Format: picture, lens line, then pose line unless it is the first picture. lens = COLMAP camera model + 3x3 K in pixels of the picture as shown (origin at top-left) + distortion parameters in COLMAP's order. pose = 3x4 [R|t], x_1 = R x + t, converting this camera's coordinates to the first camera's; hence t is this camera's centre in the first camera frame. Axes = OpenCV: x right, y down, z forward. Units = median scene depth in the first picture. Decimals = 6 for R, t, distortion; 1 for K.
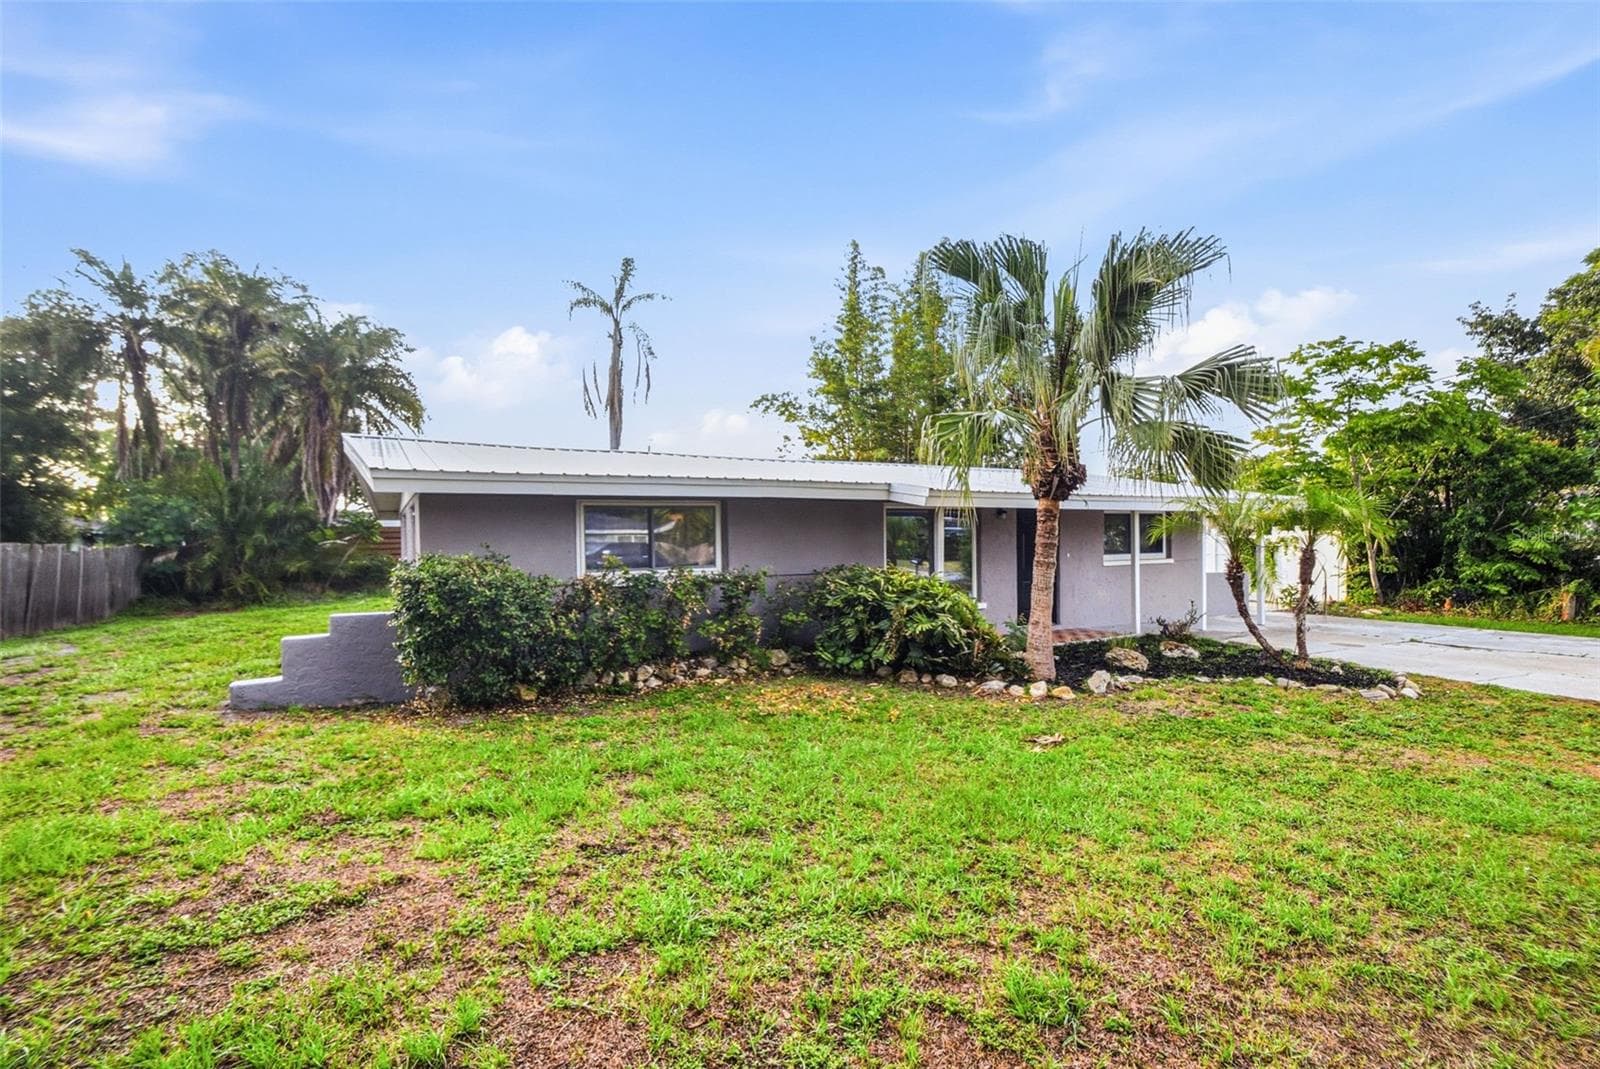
lens RADIAL K [[748.0, 0, 791.8], [0, 748.0, 539.2], [0, 0, 1]] dist [0.024265, -0.000283]
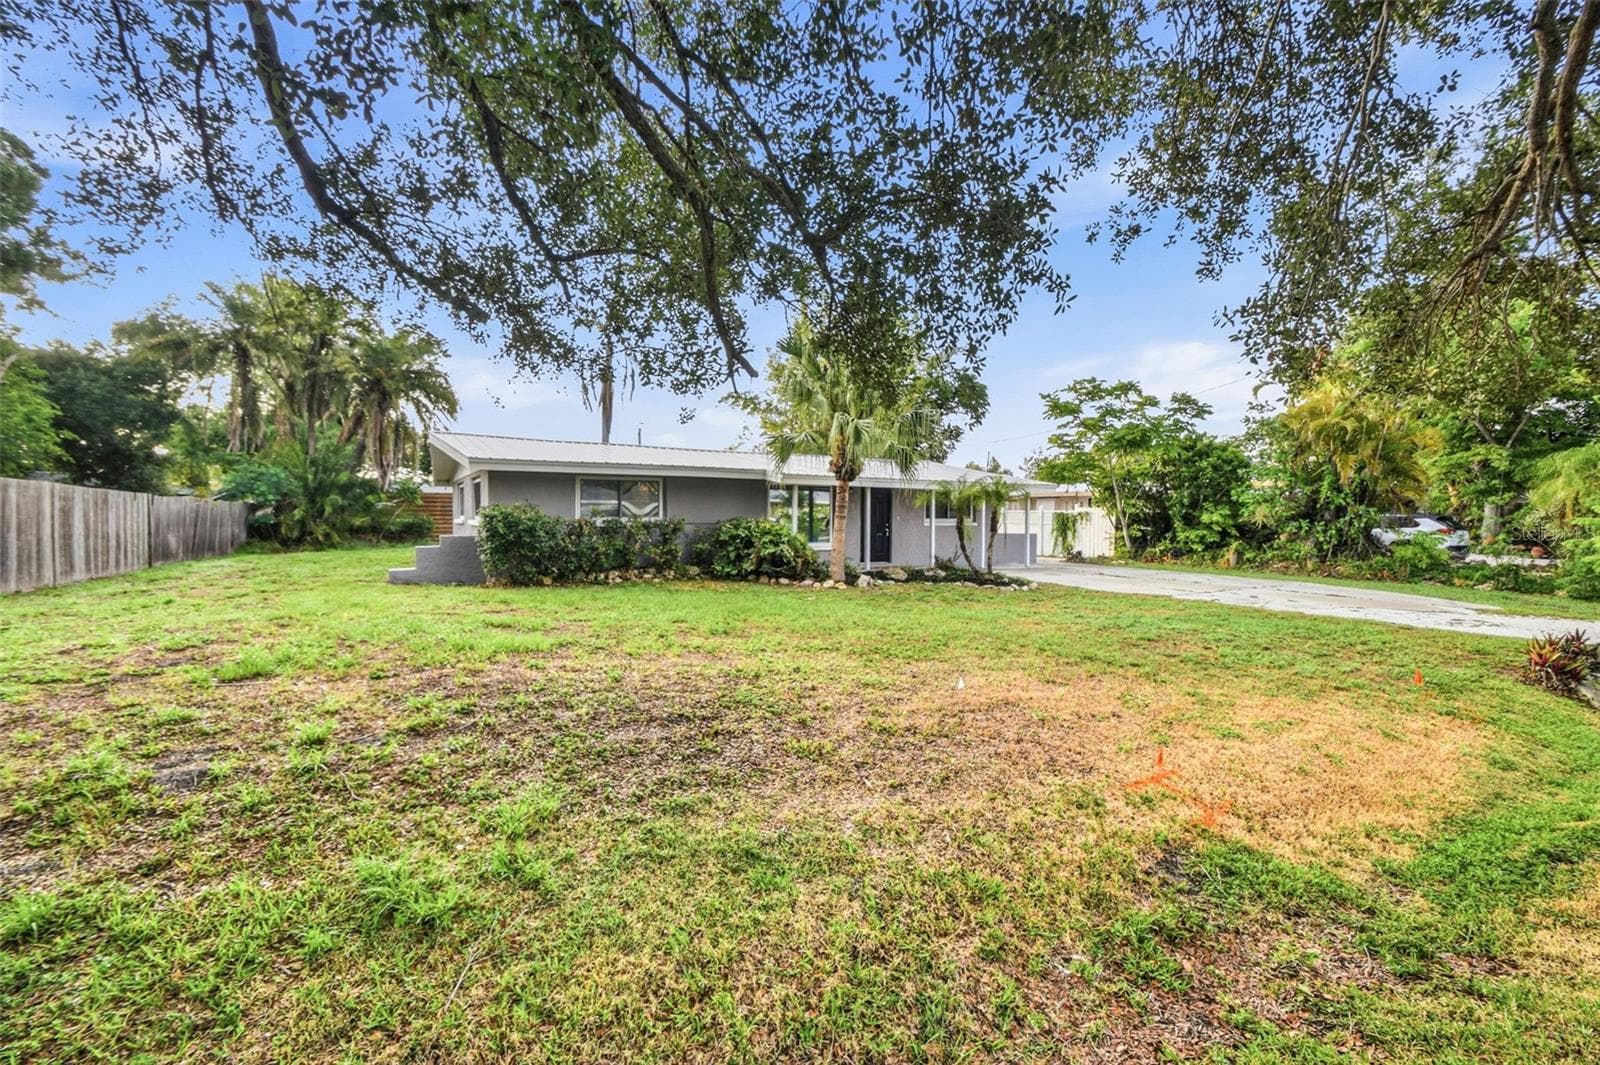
lens RADIAL K [[702.8, 0, 797.7], [0, 702.8, 518.0], [0, 0, 1]] dist [0.027941, -0.016027]
pose [[0.999461, 0.018479, 0.027133, 0.168815], [-0.018577, 0.999822, 0.003385, 0.027847], [-0.027066, -0.003887, 0.999626, -0.591910]]
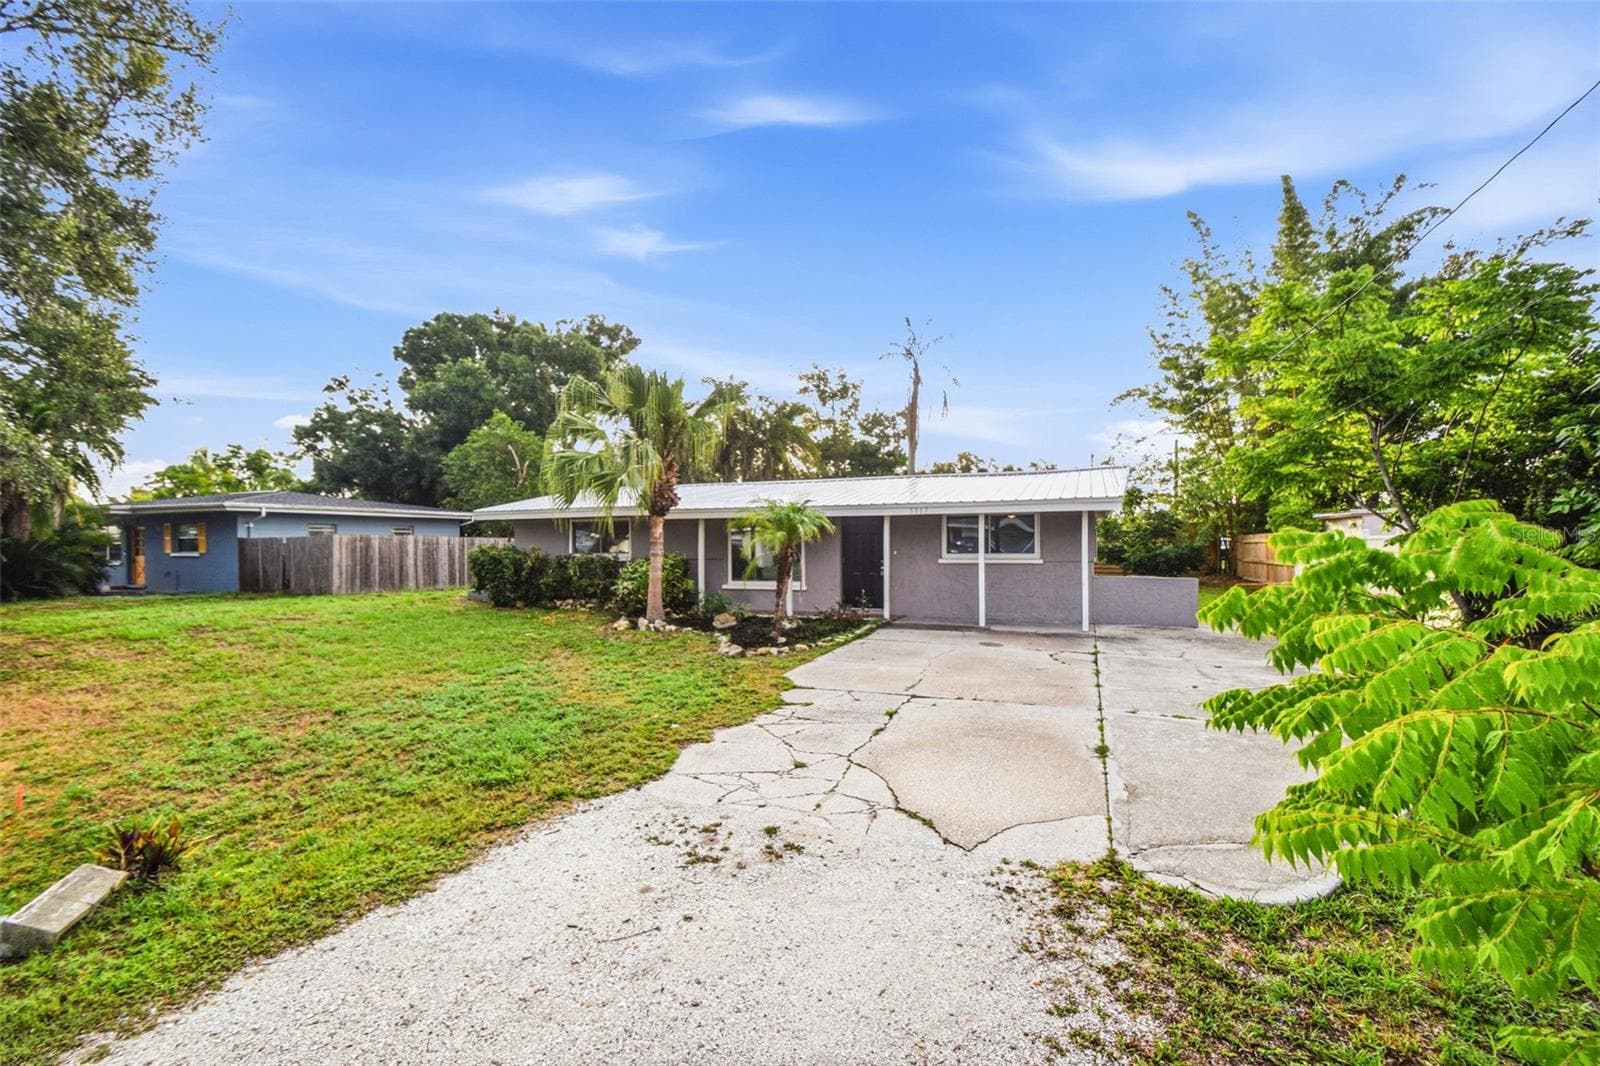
lens RADIAL K [[732.9, 0, 800.0], [0, 732.9, 533.0], [0, 0, 1]] dist [0.002010, 0.000171]
pose [[0.609905, -0.002694, -0.792470, 1.624079], [0.000009, 0.999994, -0.003392, -0.007915], [0.792474, 0.002061, 0.609902, 0.234171]]
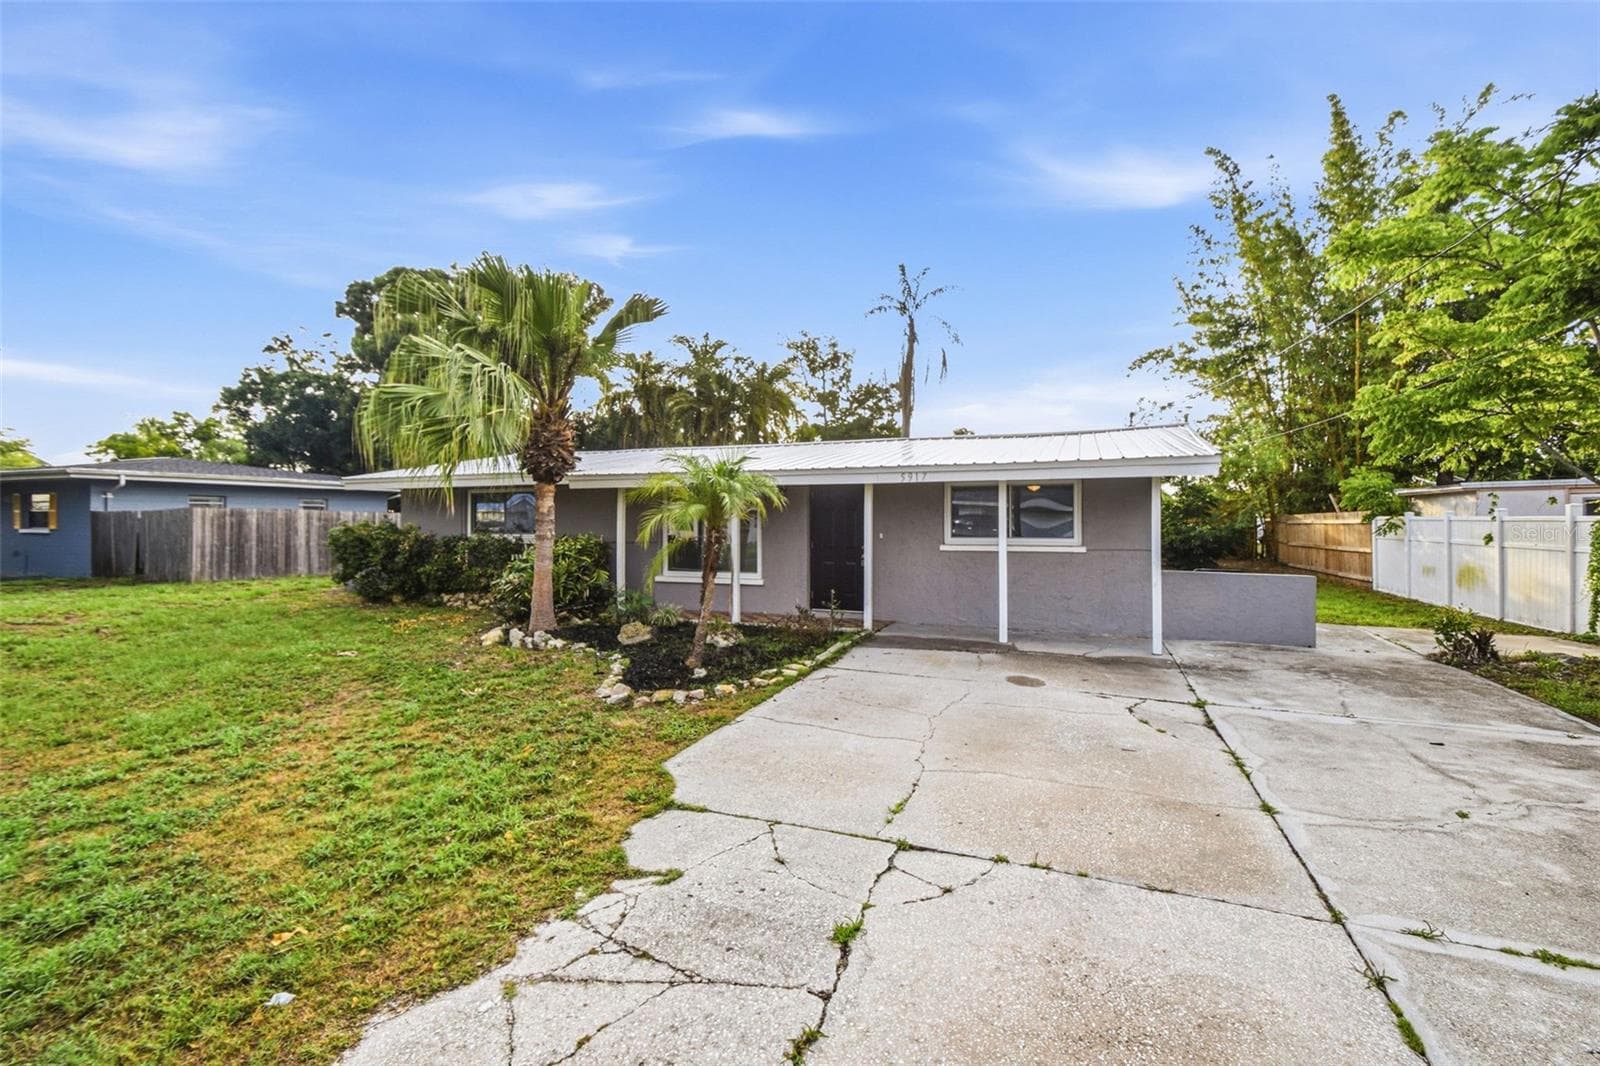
lens RADIAL K [[720.2, 0, 797.5], [0, 720.2, 500.2], [0, 0, 1]] dist [0.030032, -0.018424]
pose [[0.610676, -0.010843, -0.791807, 1.323889], [-0.005719, 0.999820, -0.018102, -0.005769], [0.791860, 0.015583, 0.610504, 0.554268]]
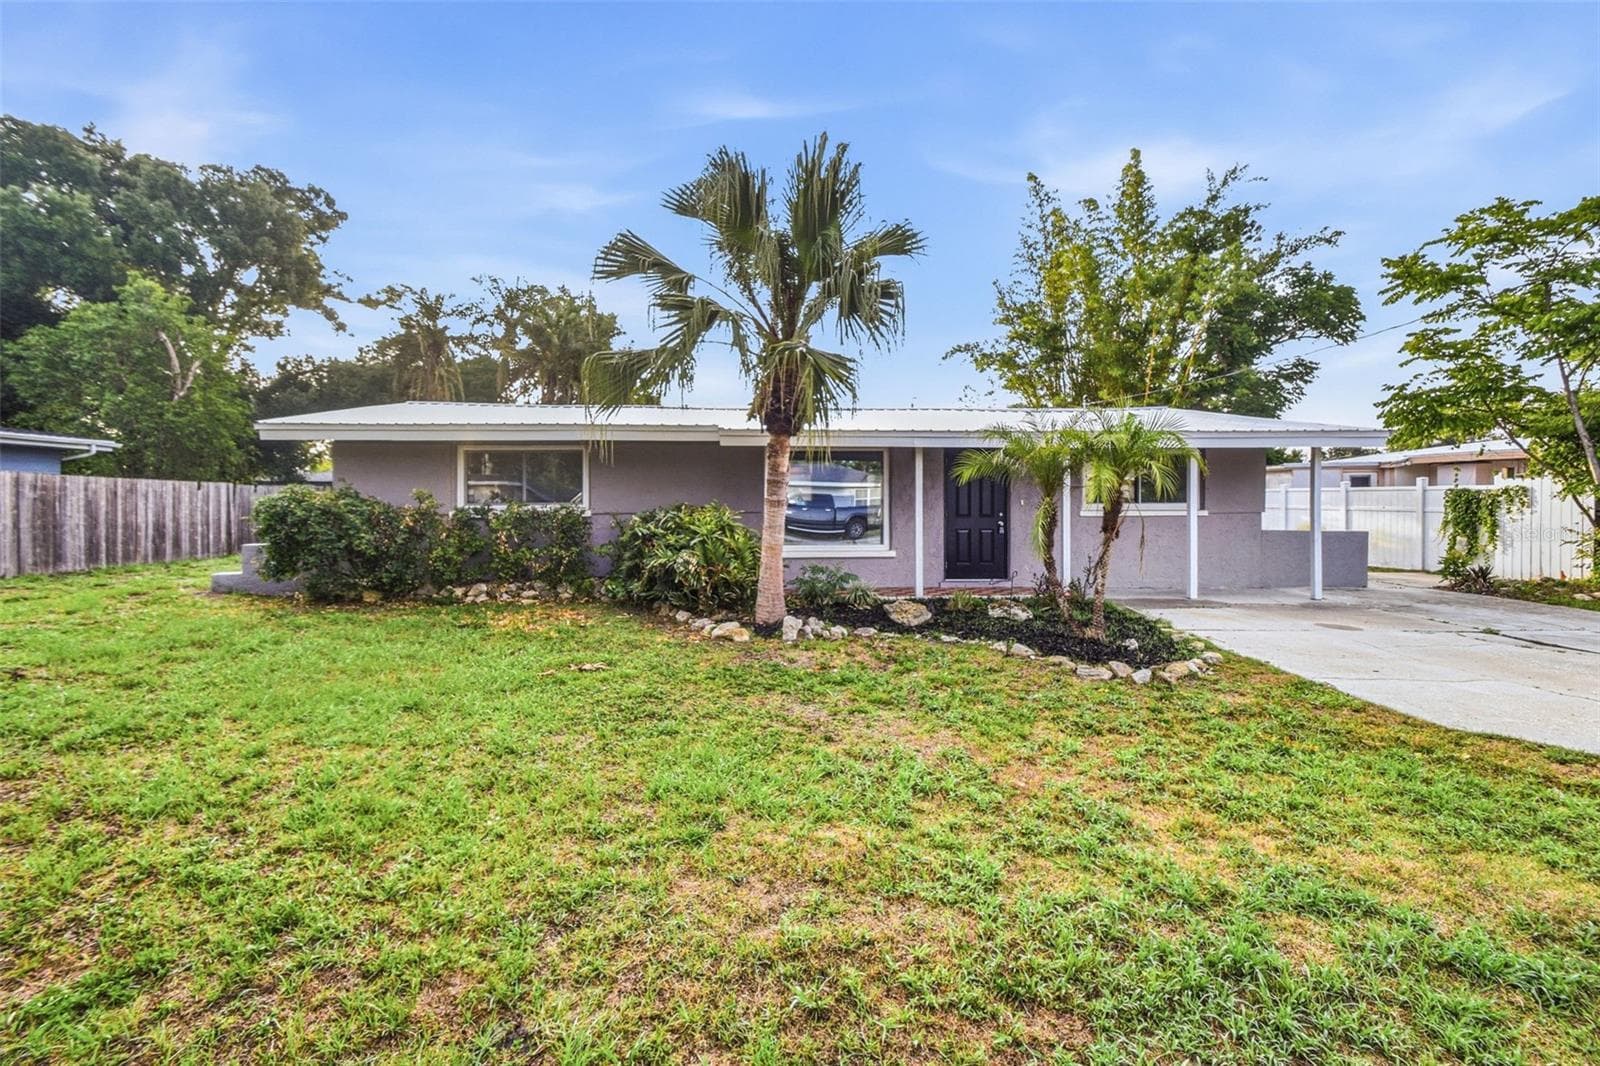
lens RADIAL K [[720.2, 0, 797.5], [0, 720.2, 500.2], [0, 0, 1]] dist [0.030032, -0.018424]
pose [[0.898483, 0.010747, -0.438876, 0.679464], [-0.008760, 0.999940, 0.006552, 0.021095], [0.438920, -0.002042, 0.898524, 0.166808]]
